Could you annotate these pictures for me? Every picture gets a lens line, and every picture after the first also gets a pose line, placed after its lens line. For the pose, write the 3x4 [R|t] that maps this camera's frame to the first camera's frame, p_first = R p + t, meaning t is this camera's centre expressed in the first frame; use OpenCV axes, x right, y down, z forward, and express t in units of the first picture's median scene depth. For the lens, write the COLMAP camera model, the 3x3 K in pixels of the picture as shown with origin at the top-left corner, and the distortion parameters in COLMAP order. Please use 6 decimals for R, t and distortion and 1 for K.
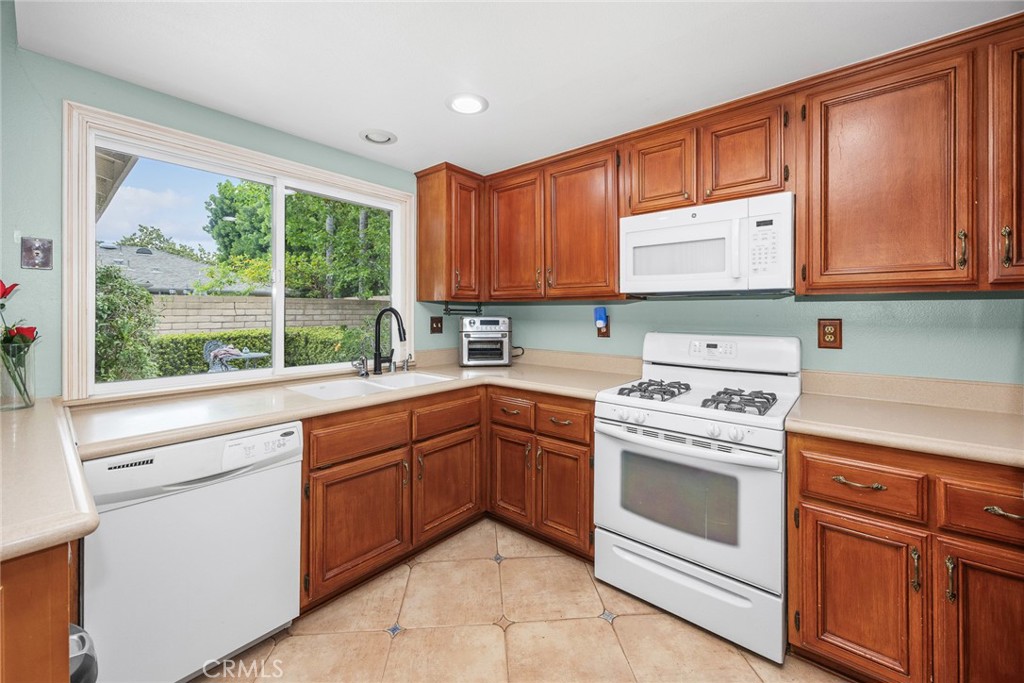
lens RADIAL K [[402.6, 0, 505.2], [0, 402.6, 312.4], [0, 0, 1]] dist [-0.000611, -0.000024]
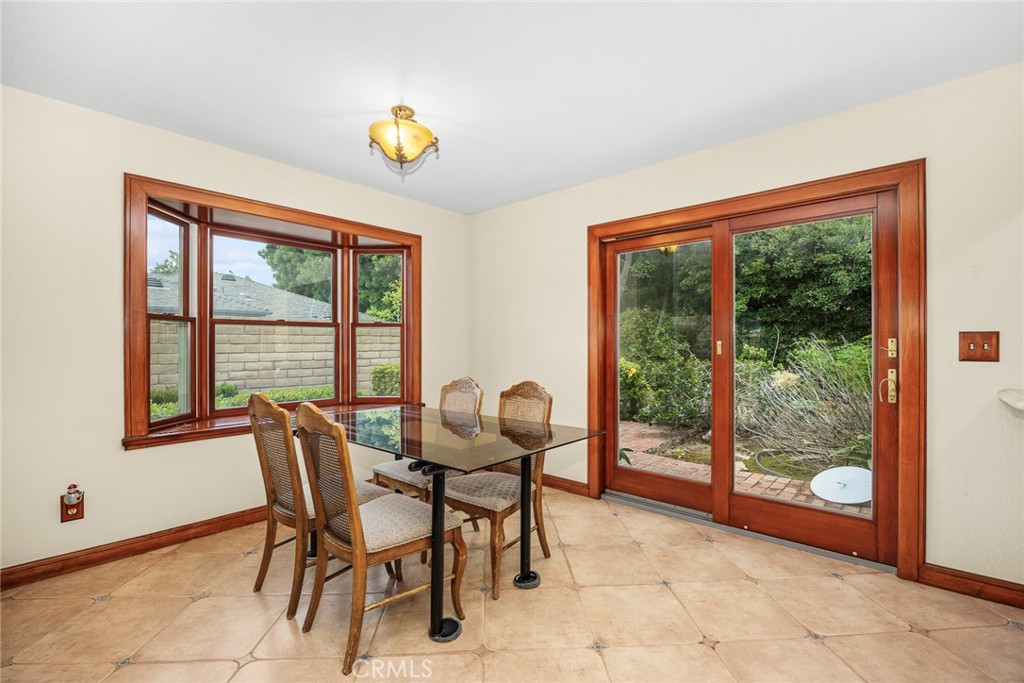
lens RADIAL K [[448.4, 0, 512.7], [0, 448.4, 347.2], [0, 0, 1]] dist [-0.011475, -0.000125]
pose [[0.999590, -0.002139, -0.028558, -1.943621], [0.002271, 0.999987, 0.004569, 0.051516], [0.028548, -0.004632, 0.999582, -0.181881]]
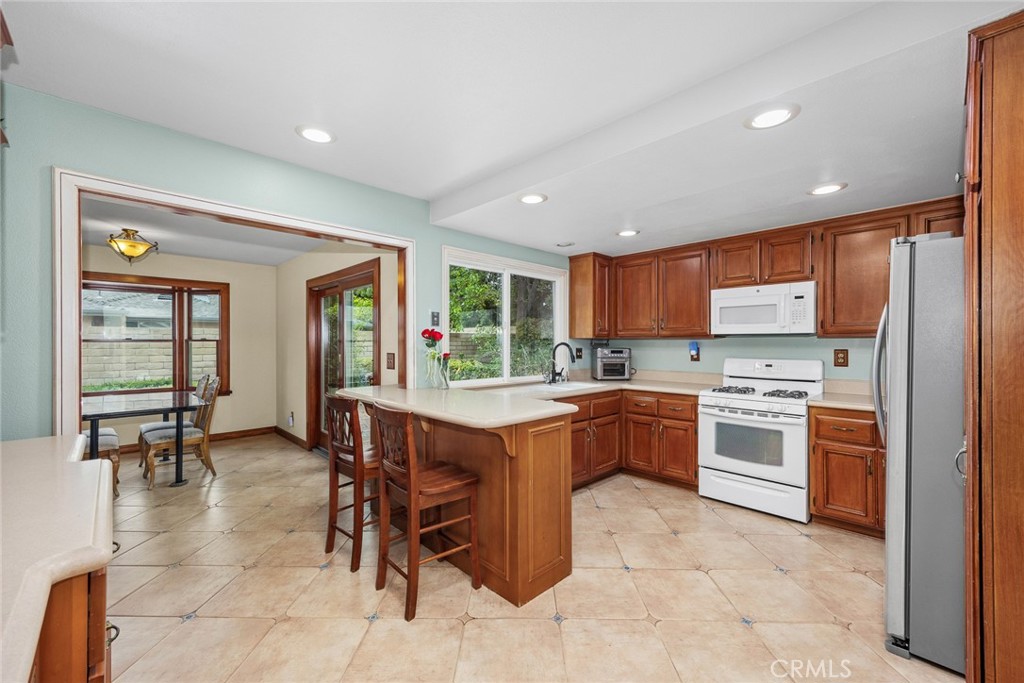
lens RADIAL K [[406.7, 0, 506.6], [0, 406.7, 344.5], [0, 0, 1]] dist [0.004918, 0.000291]
pose [[0.994976, -0.001166, -0.100106, -0.382509], [0.001528, 0.999993, 0.003538, -0.011138], [0.100102, -0.003673, 0.994970, -0.756941]]
